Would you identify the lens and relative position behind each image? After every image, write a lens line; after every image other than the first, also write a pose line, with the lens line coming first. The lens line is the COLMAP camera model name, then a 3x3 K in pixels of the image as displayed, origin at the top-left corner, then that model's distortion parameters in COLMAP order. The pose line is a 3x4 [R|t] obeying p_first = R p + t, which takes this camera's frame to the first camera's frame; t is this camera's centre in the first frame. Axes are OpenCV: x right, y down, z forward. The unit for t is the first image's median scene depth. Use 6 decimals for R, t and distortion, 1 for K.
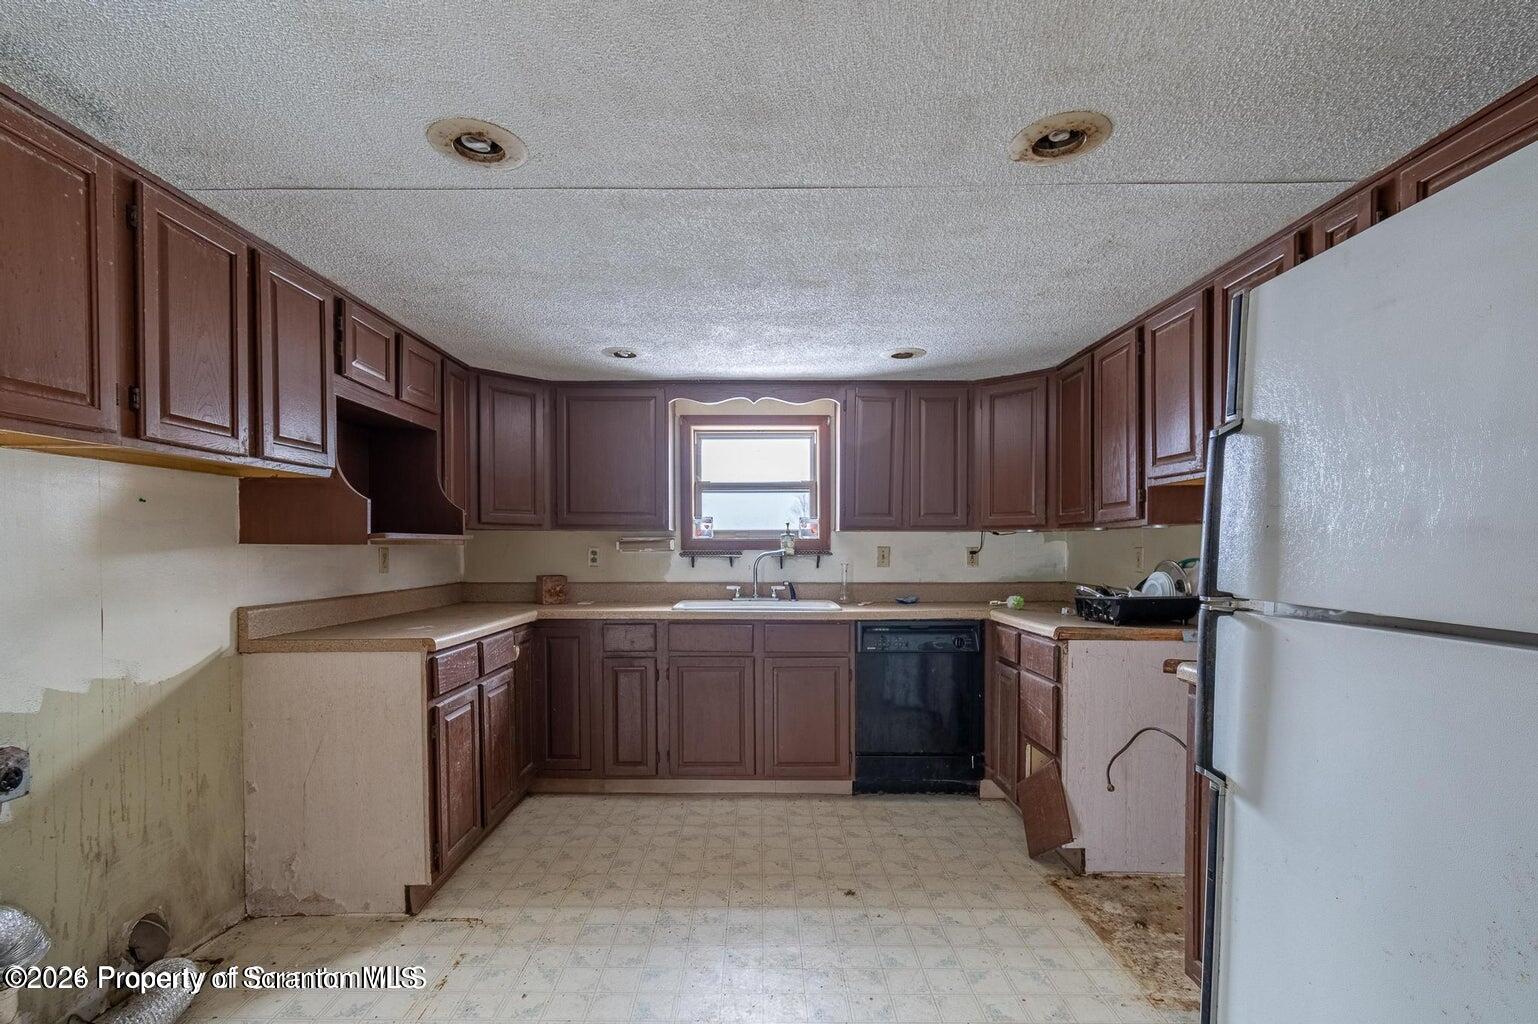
lens RADIAL K [[650.7, 0, 763.4], [0, 650.7, 559.5], [0, 0, 1]] dist [-0.000107, -0.000083]
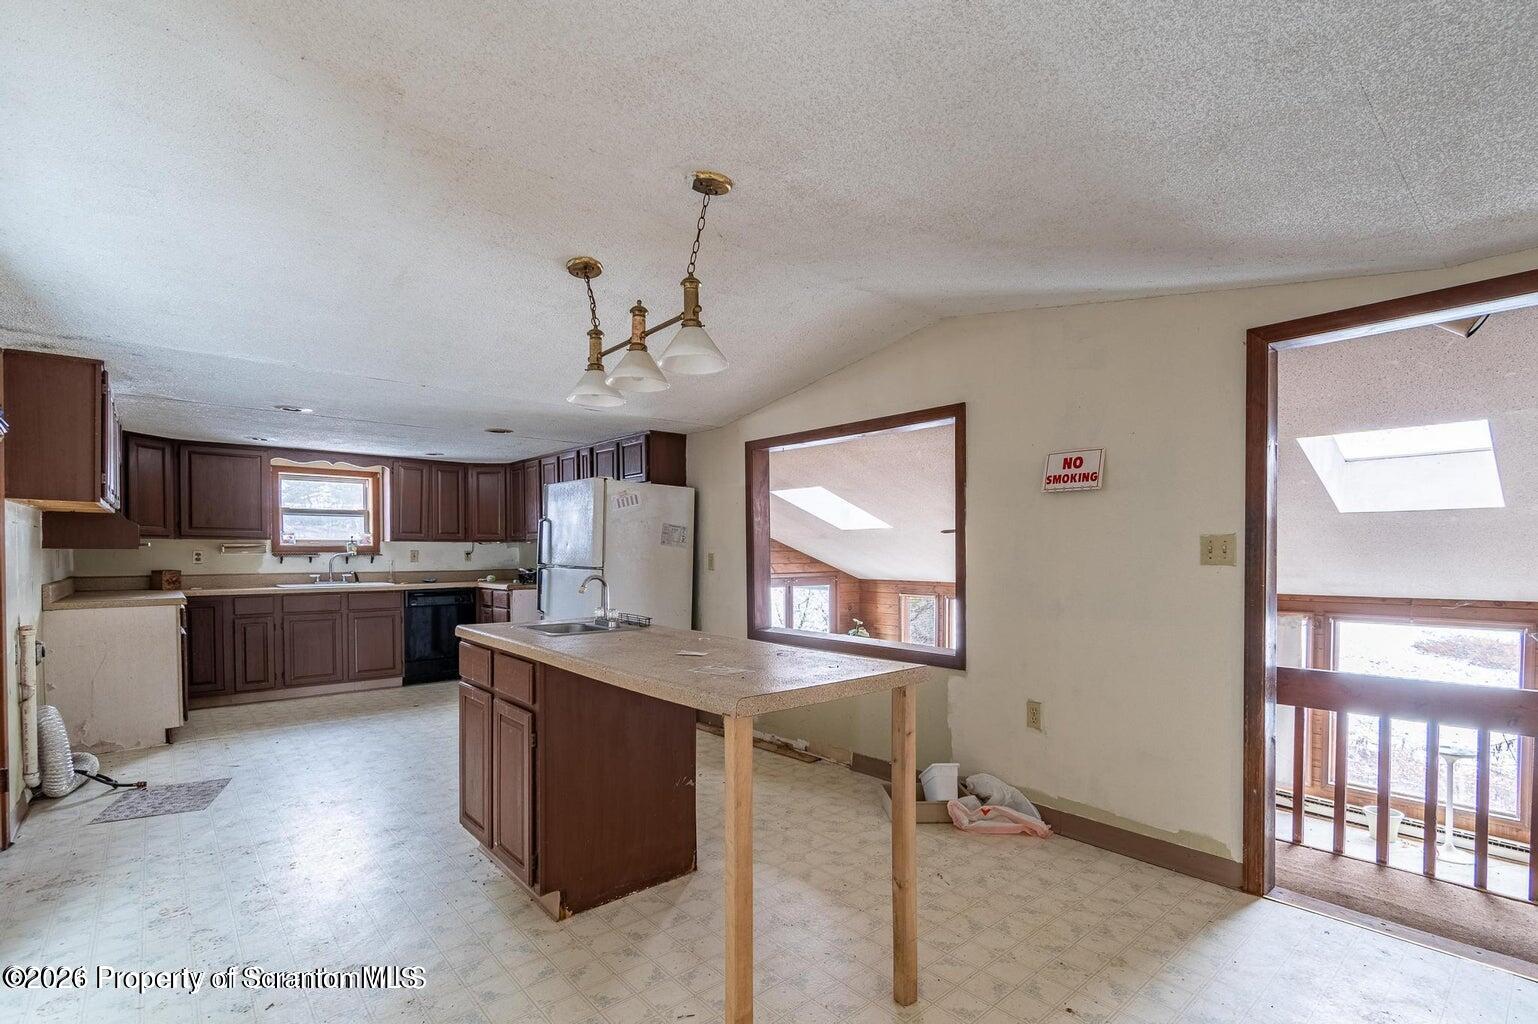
lens RADIAL K [[705.0, 0, 782.4], [0, 705.0, 560.5], [0, 0, 1]] dist [-0.002275, -0.000495]
pose [[0.732014, -0.008376, 0.681238, -0.402473], [0.011018, 0.999939, 0.000455, 0.018084], [-0.681200, 0.007173, 0.732062, -1.113580]]
